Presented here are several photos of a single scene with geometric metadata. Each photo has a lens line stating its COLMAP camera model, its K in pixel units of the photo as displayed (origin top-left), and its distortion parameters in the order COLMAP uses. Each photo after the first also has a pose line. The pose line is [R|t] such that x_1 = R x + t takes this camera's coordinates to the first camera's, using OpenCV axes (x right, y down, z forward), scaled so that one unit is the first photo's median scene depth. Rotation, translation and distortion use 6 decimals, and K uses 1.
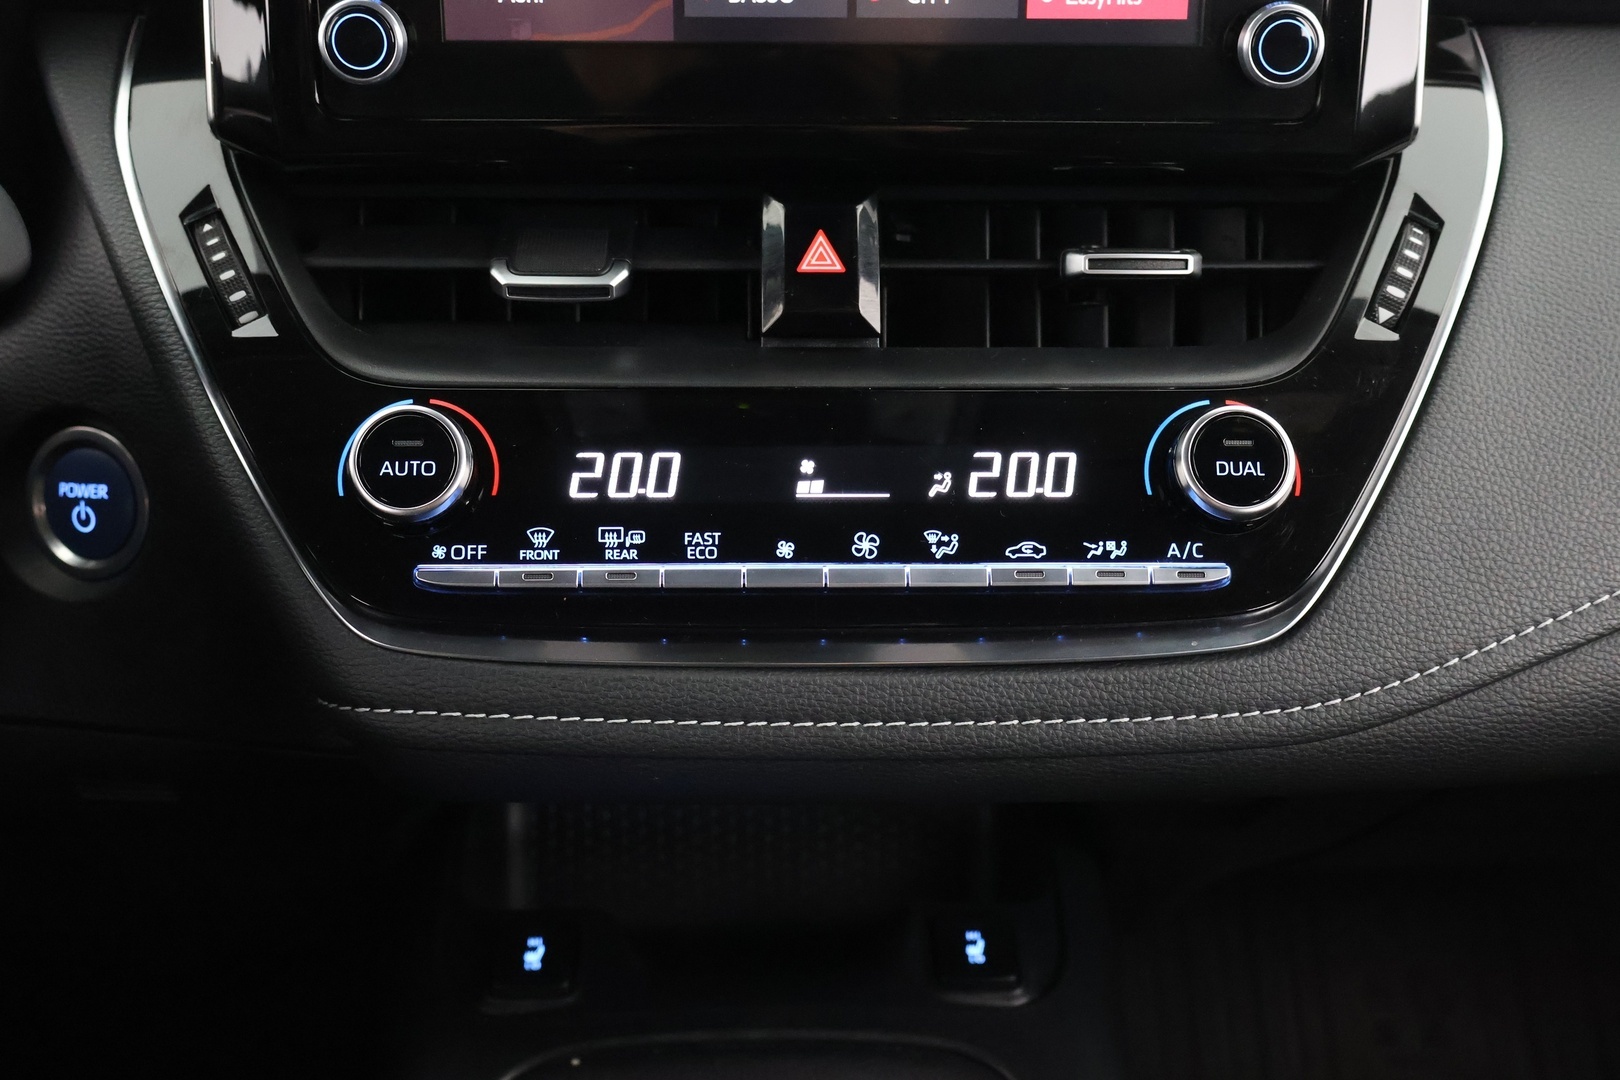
lens RADIAL K [[1866.2, 0, 801.1], [0, 1866.2, 538.4], [0, 0, 1]] dist [-0.029939, 0.000000]
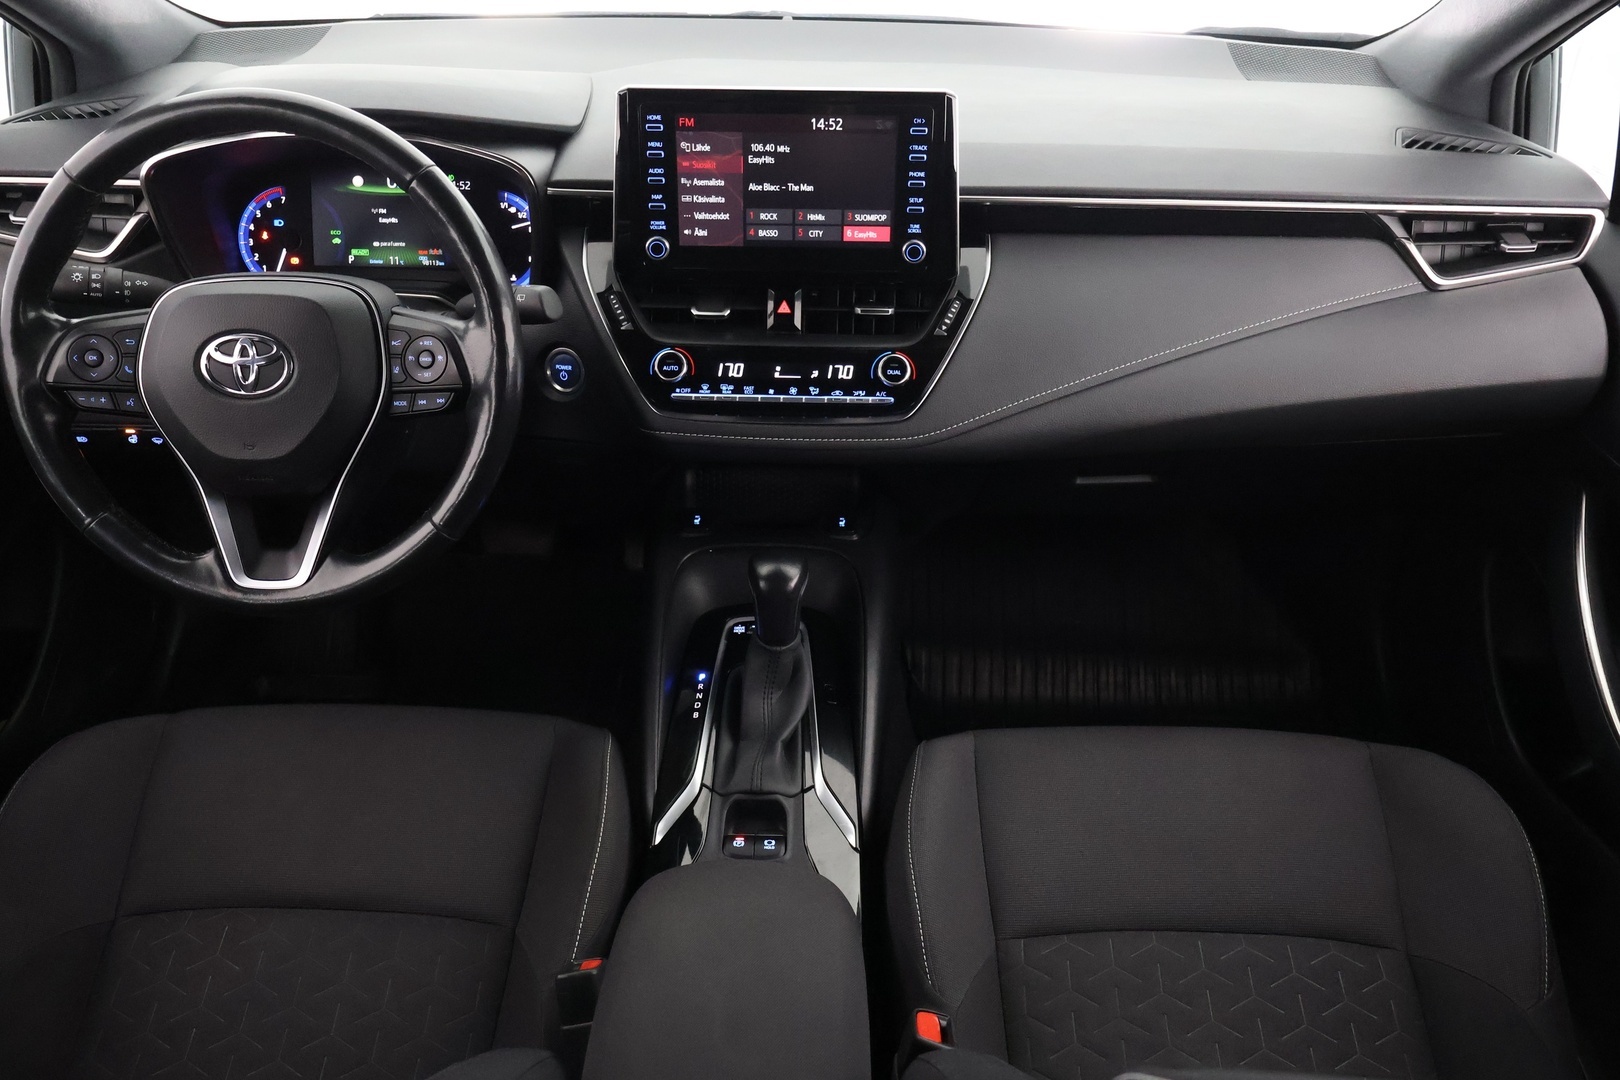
lens RADIAL K [[1360.5, 0, 817.2], [0, 1360.5, 531.8], [0, 0, 1]] dist [-0.002853, 0.005129]
pose [[0.999246, 0.024726, -0.029933, 0.167044], [-0.020916, 0.992369, 0.121515, -0.046399], [0.032709, -0.120797, 0.992138, -1.671998]]
